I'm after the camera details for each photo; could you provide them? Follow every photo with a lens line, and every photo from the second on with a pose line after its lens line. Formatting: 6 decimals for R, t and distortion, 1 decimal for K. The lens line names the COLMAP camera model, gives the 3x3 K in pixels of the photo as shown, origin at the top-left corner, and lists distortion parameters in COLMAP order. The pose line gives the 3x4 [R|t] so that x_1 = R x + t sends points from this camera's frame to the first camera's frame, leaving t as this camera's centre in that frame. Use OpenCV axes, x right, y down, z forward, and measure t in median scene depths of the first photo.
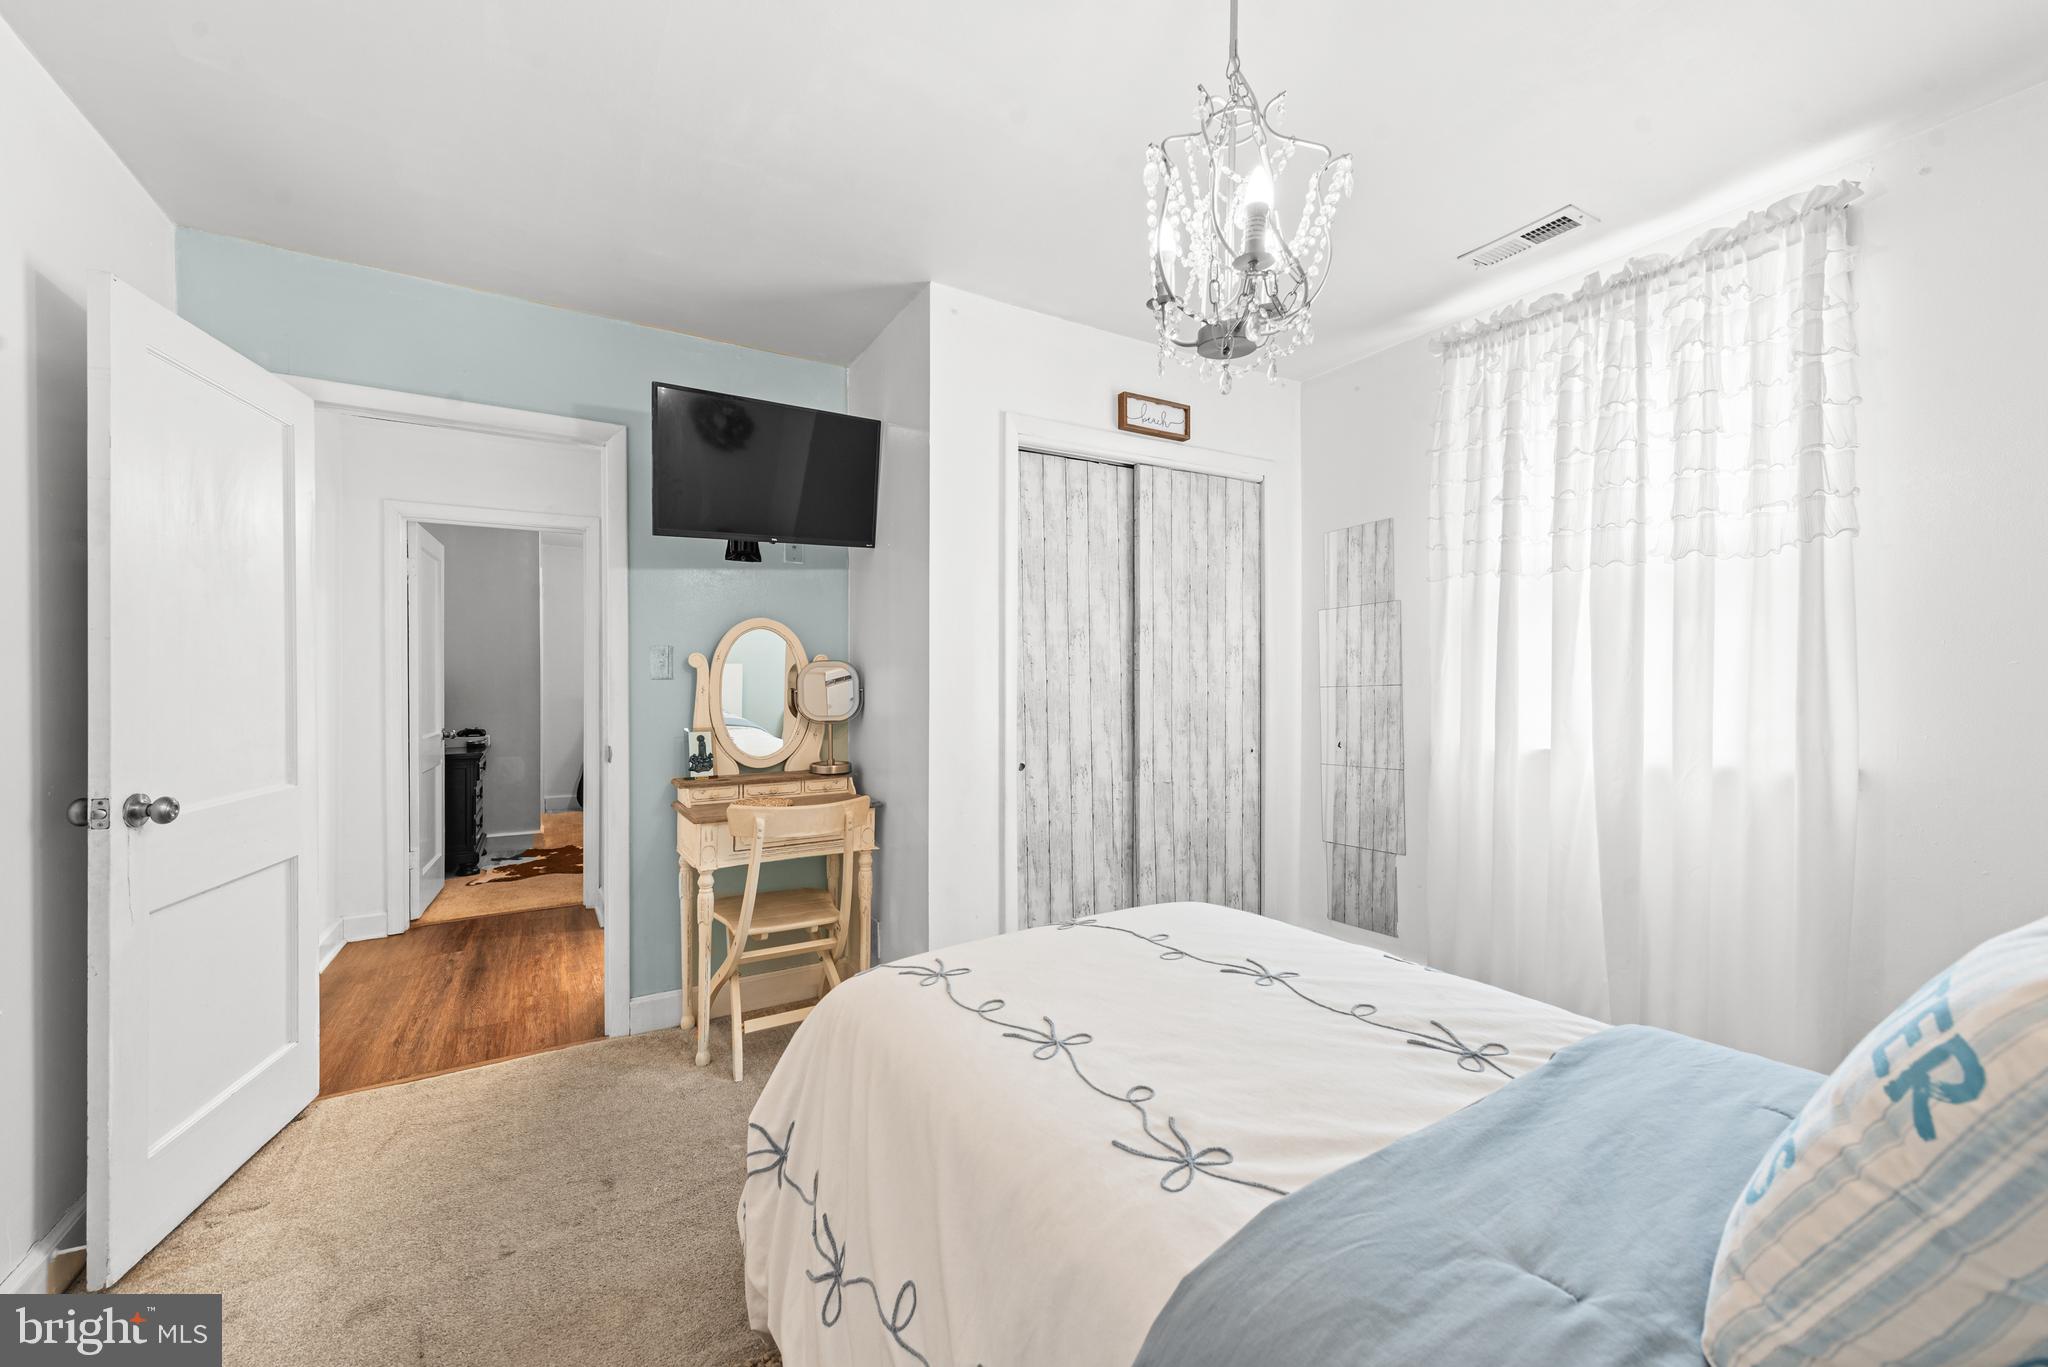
lens RADIAL K [[800.9, 0, 1021.3], [0, 800.9, 684.8], [0, 0, 1]] dist [0.014275, -0.004506]
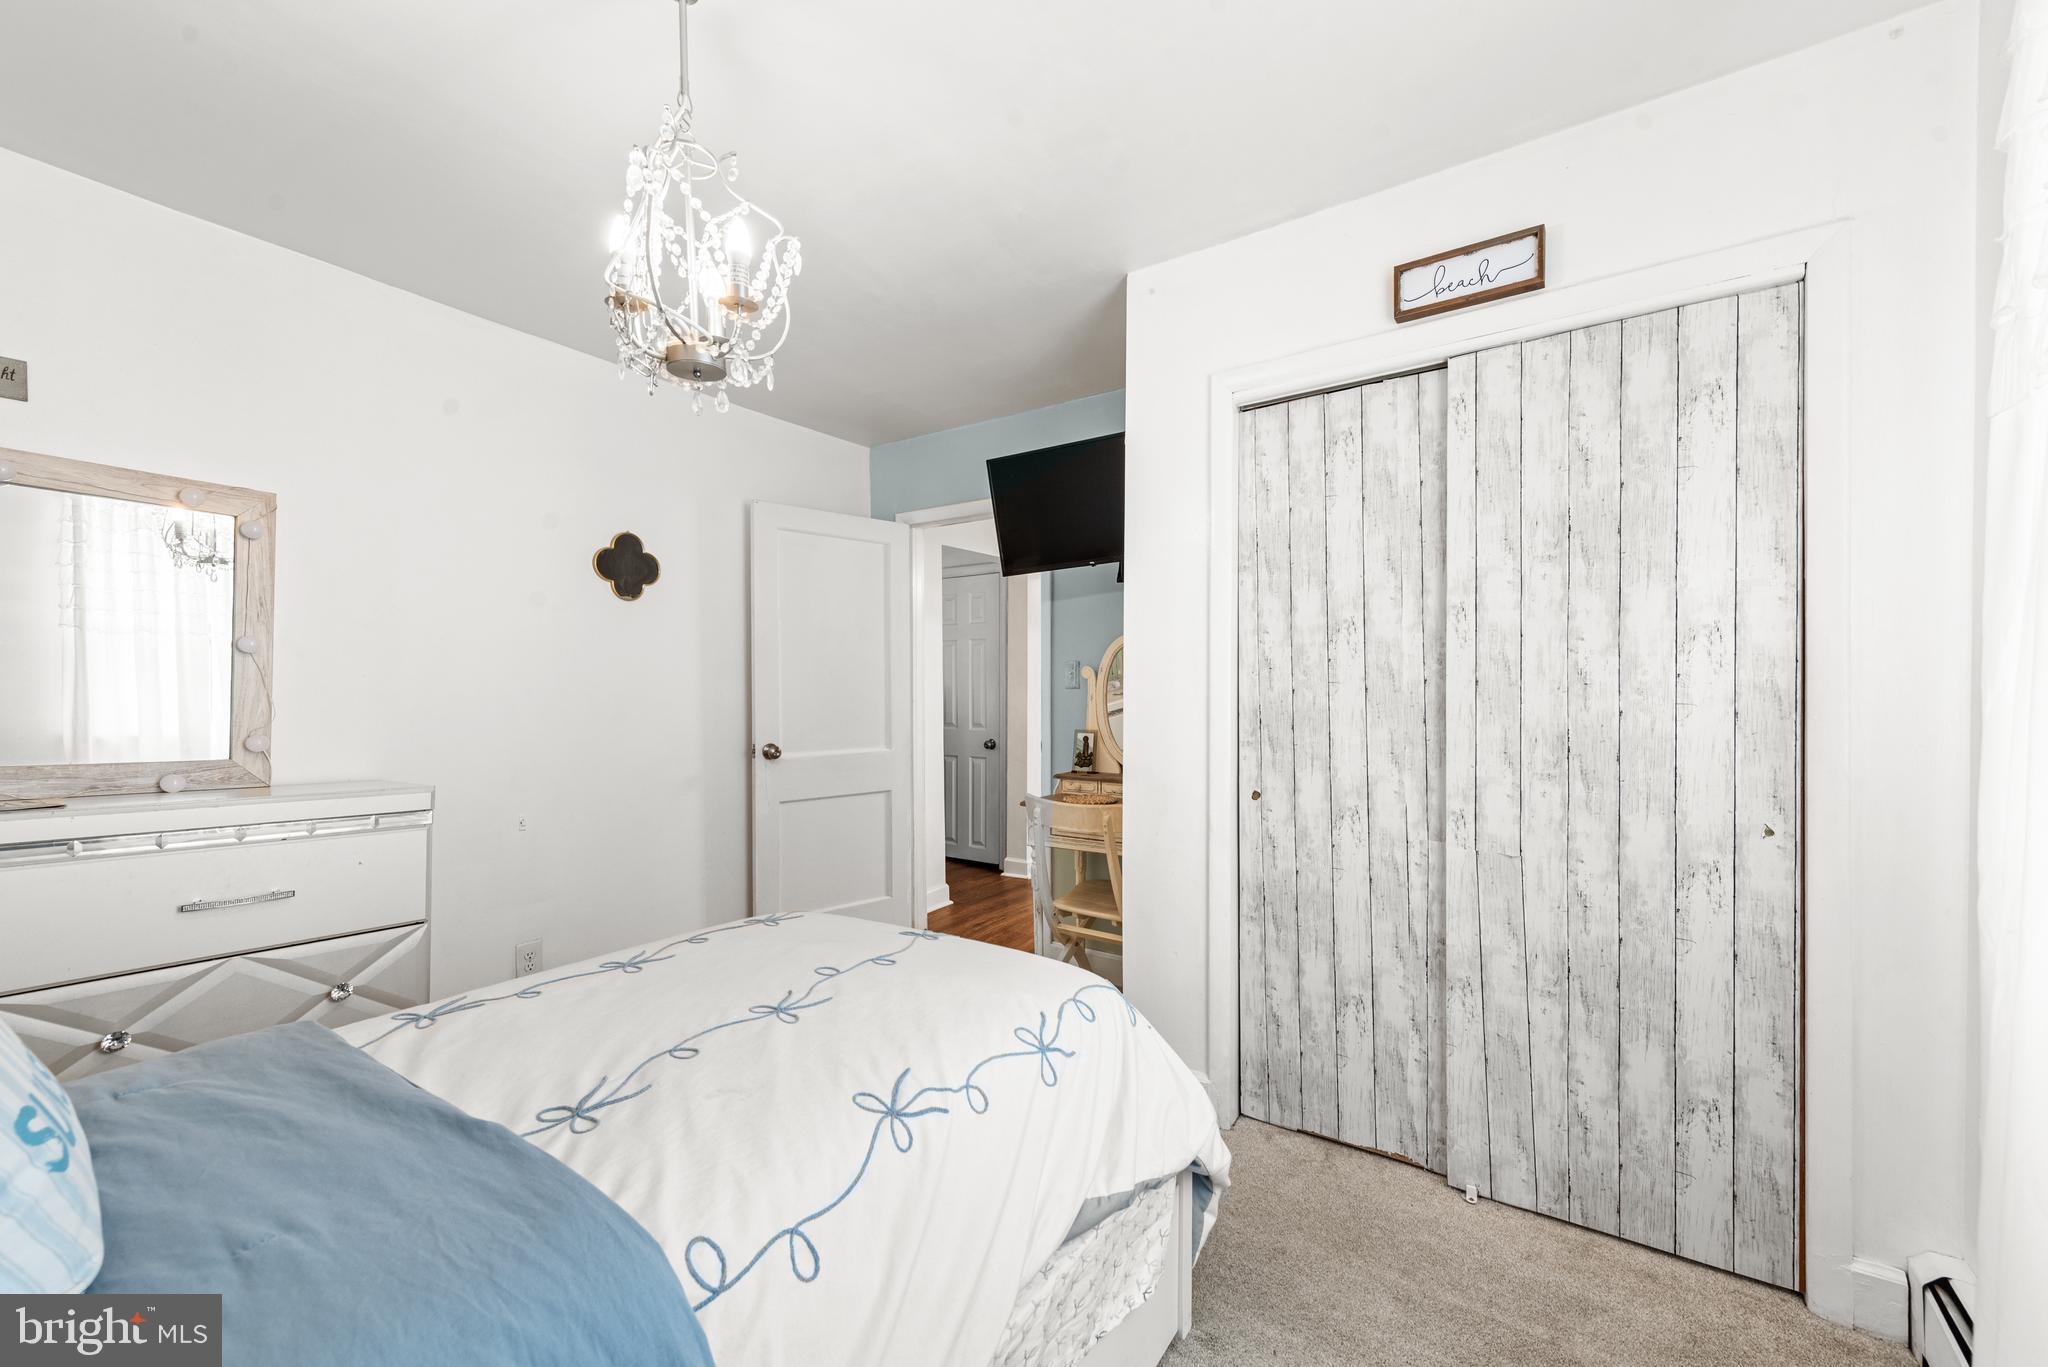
lens RADIAL K [[800.9, 0, 1029.0], [0, 800.9, 692.4], [0, 0, 1]] dist [0.014275, -0.004506]
pose [[0.417743, 0.004549, -0.908554, 0.605246], [-0.002705, 0.999989, 0.003763, -0.004831], [0.908561, 0.000885, 0.417751, 0.418158]]
